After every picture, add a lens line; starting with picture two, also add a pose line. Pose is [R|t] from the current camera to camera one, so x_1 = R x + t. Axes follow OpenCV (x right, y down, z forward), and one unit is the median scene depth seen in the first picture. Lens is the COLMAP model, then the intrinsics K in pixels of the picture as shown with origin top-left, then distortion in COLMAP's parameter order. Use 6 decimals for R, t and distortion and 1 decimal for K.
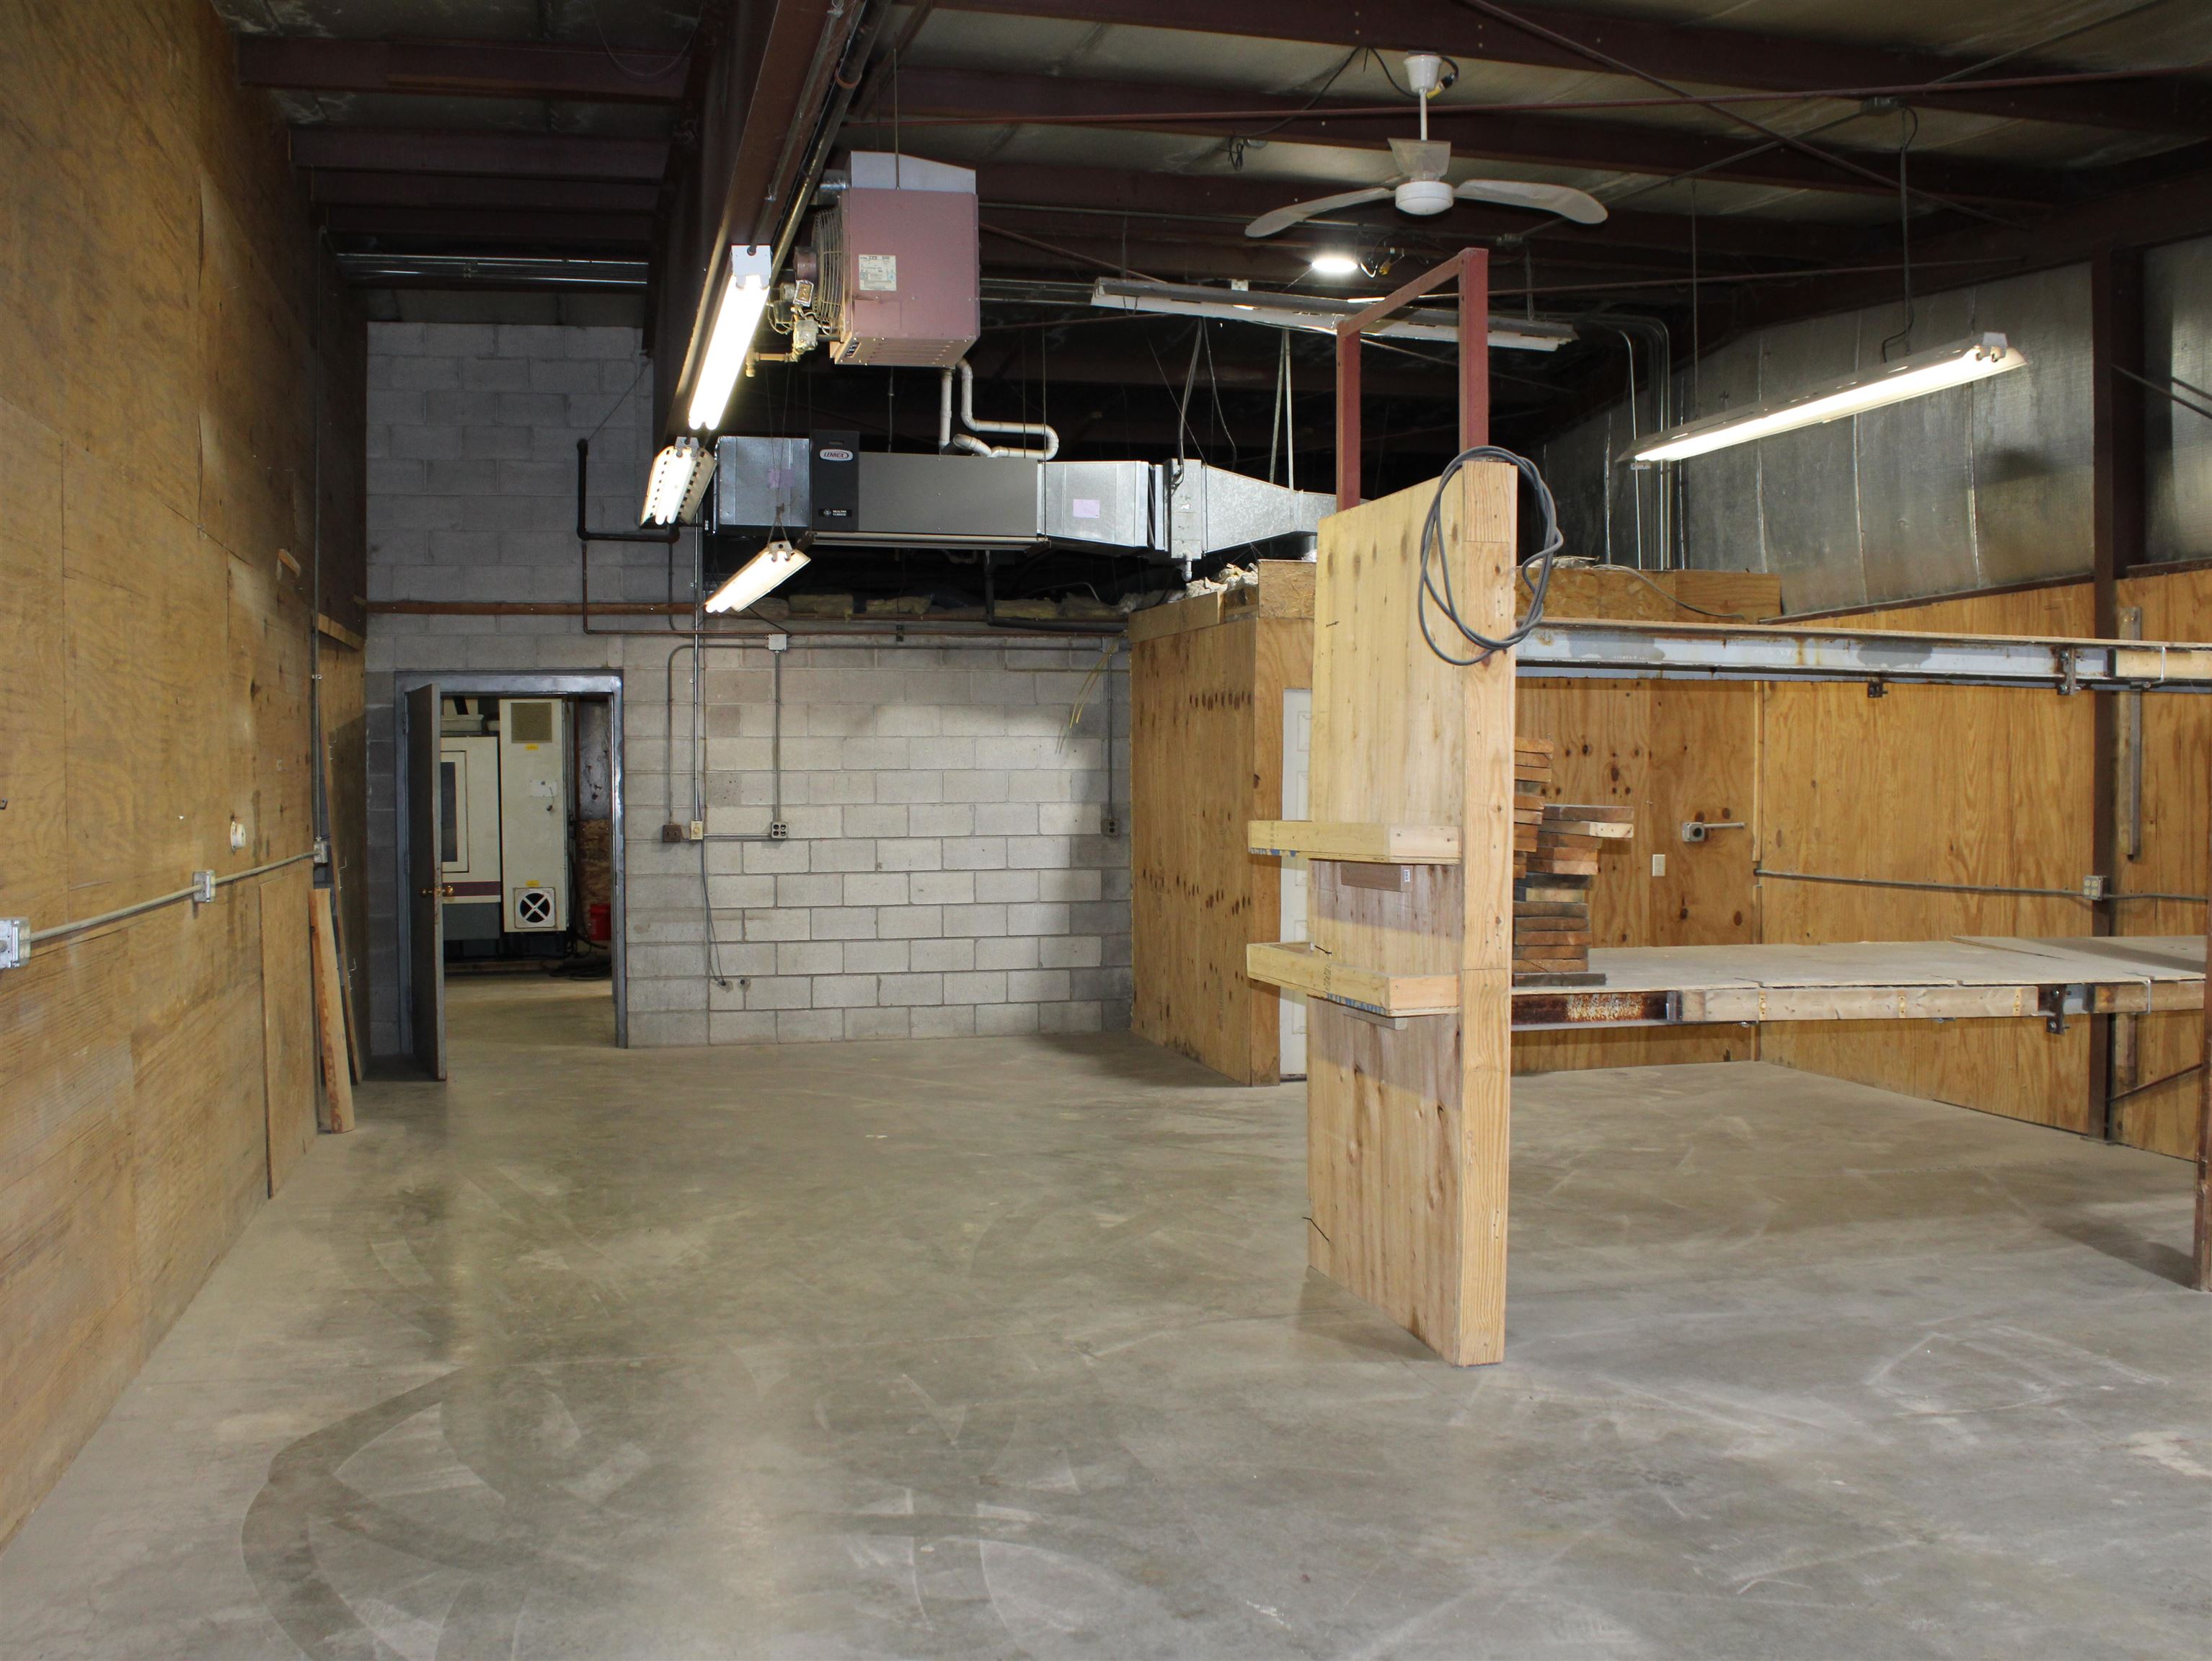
lens RADIAL K [[2084.5, 0, 1106.0], [0, 2084.5, 830.5], [0, 0, 1]] dist [-0.111083, 0.001390]
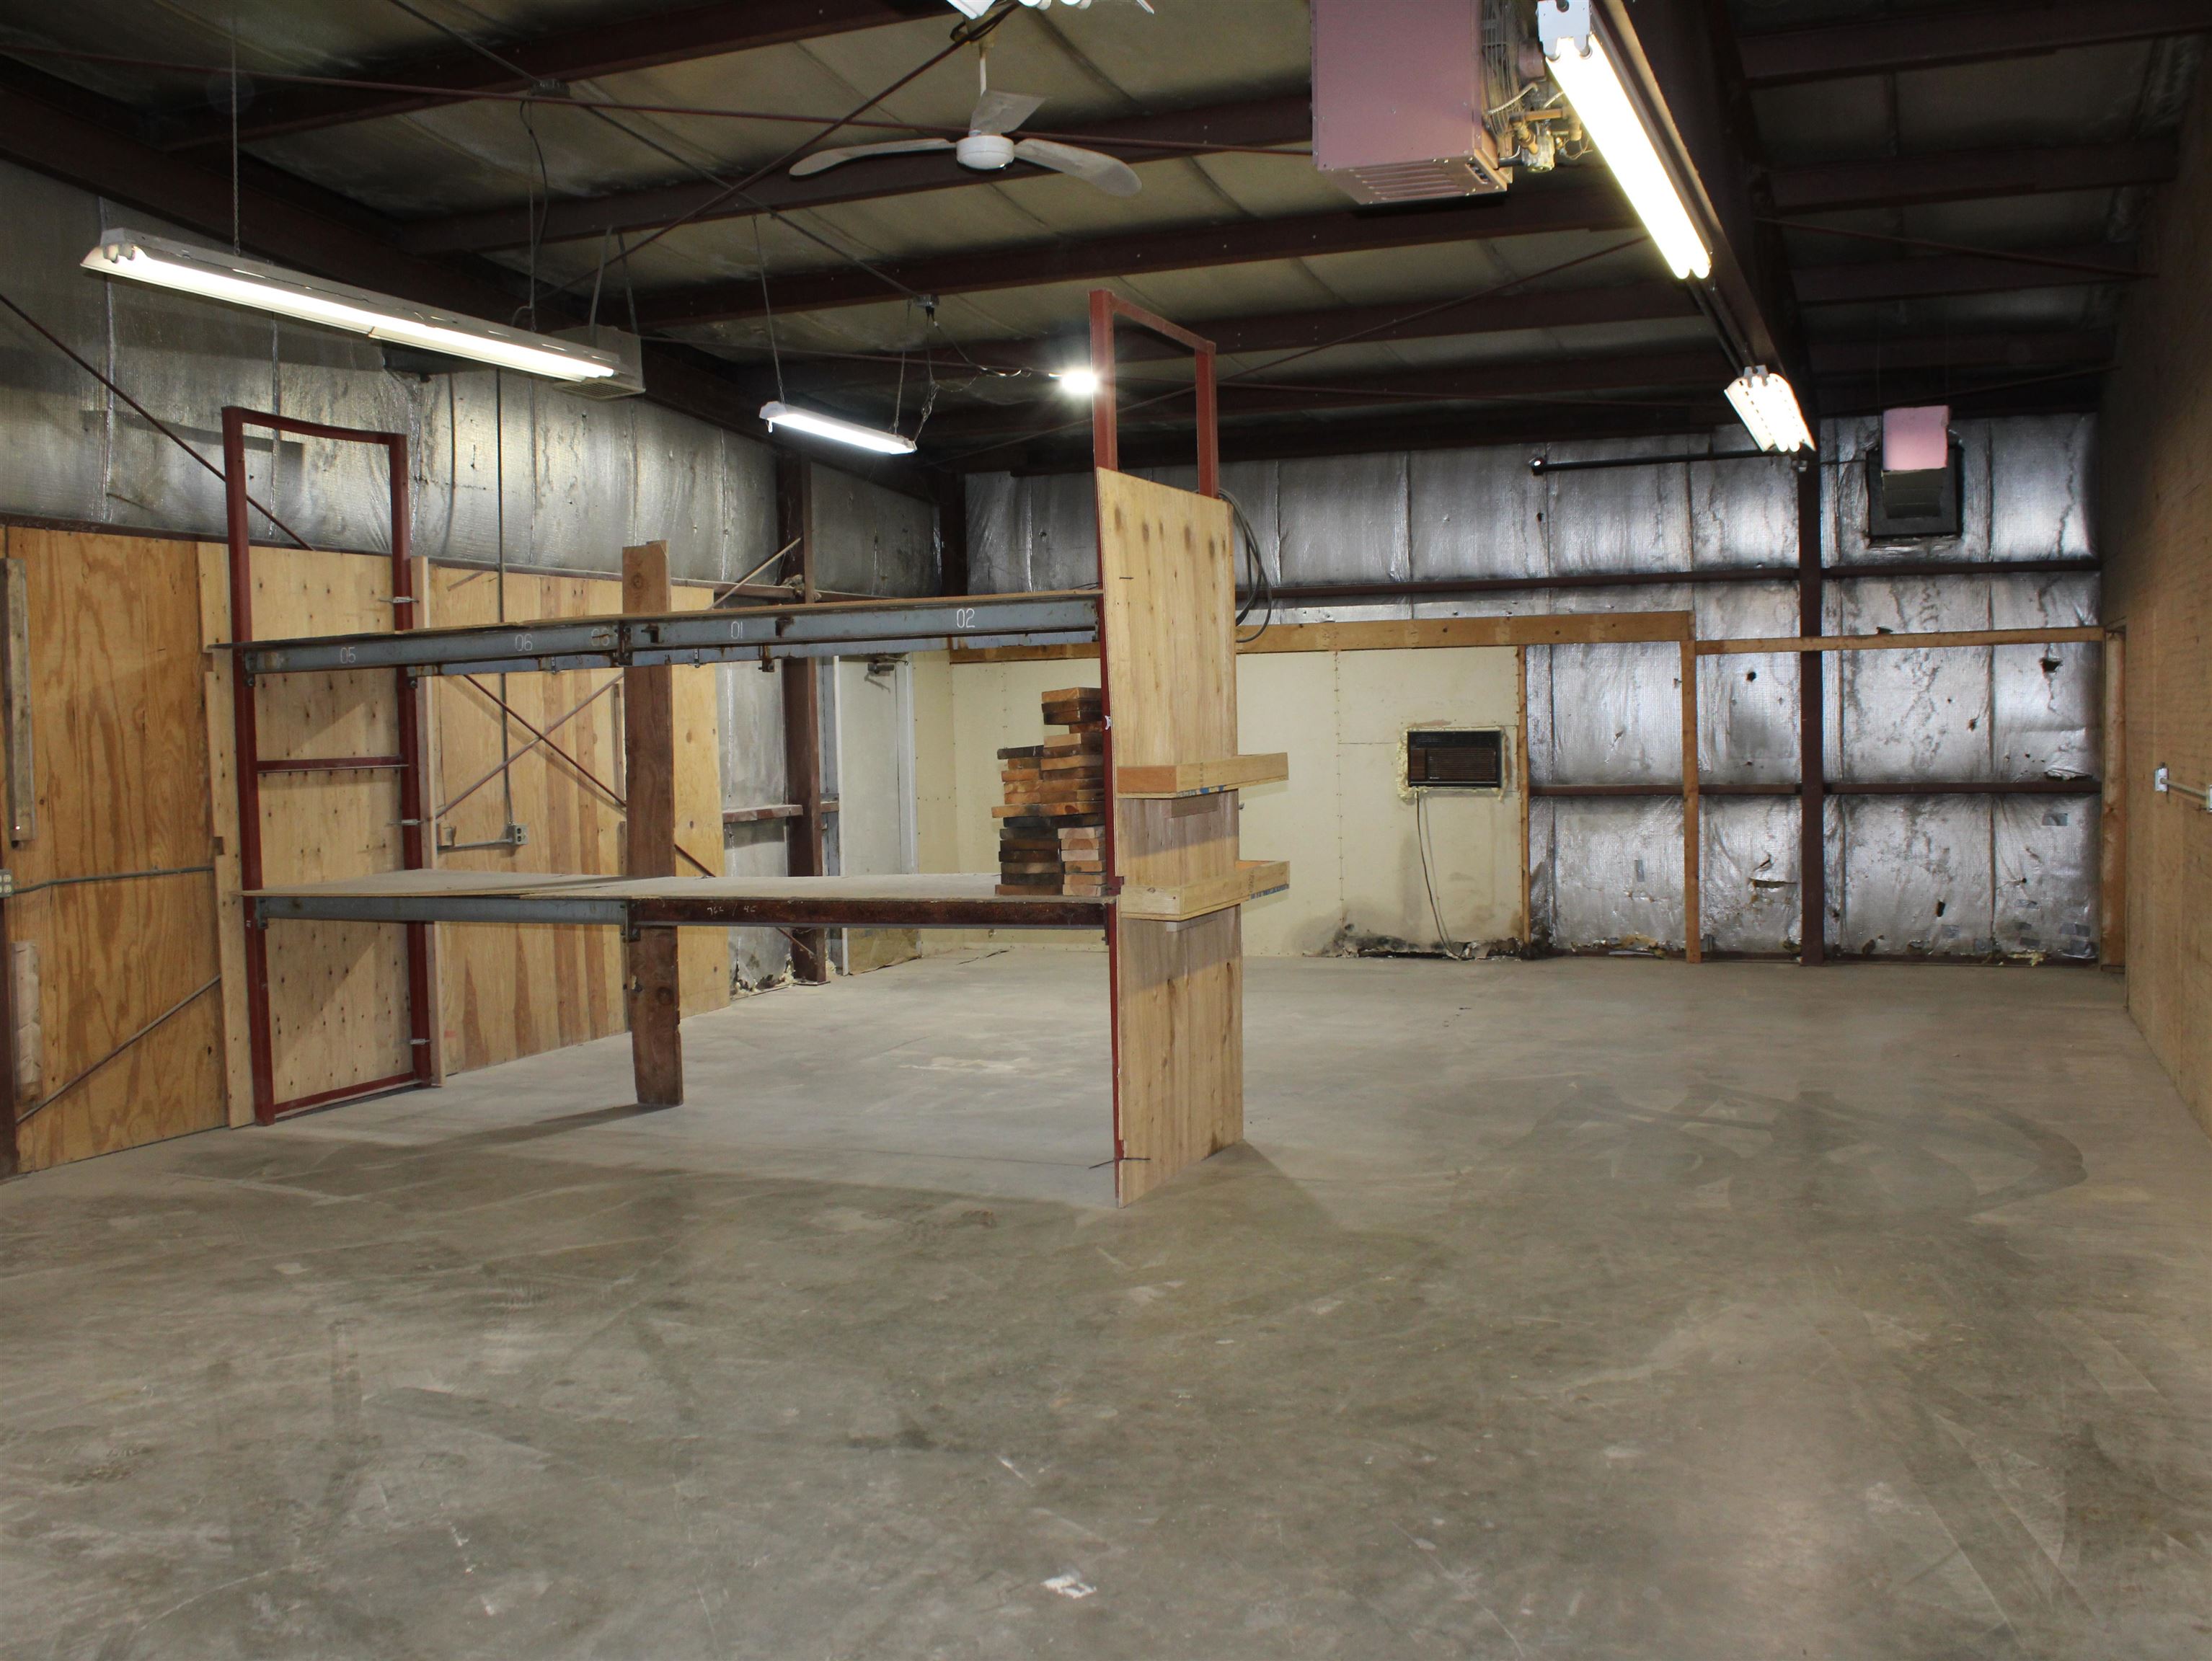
lens RADIAL K [[2084.5, 0, 1106.0], [0, 2084.5, 830.5], [0, 0, 1]] dist [-0.111083, 0.001390]
pose [[-0.806166, -0.007998, 0.591636, -0.502382], [0.039142, 0.996998, 0.066812, -0.041789], [-0.590394, 0.077019, -0.803432, 1.838254]]
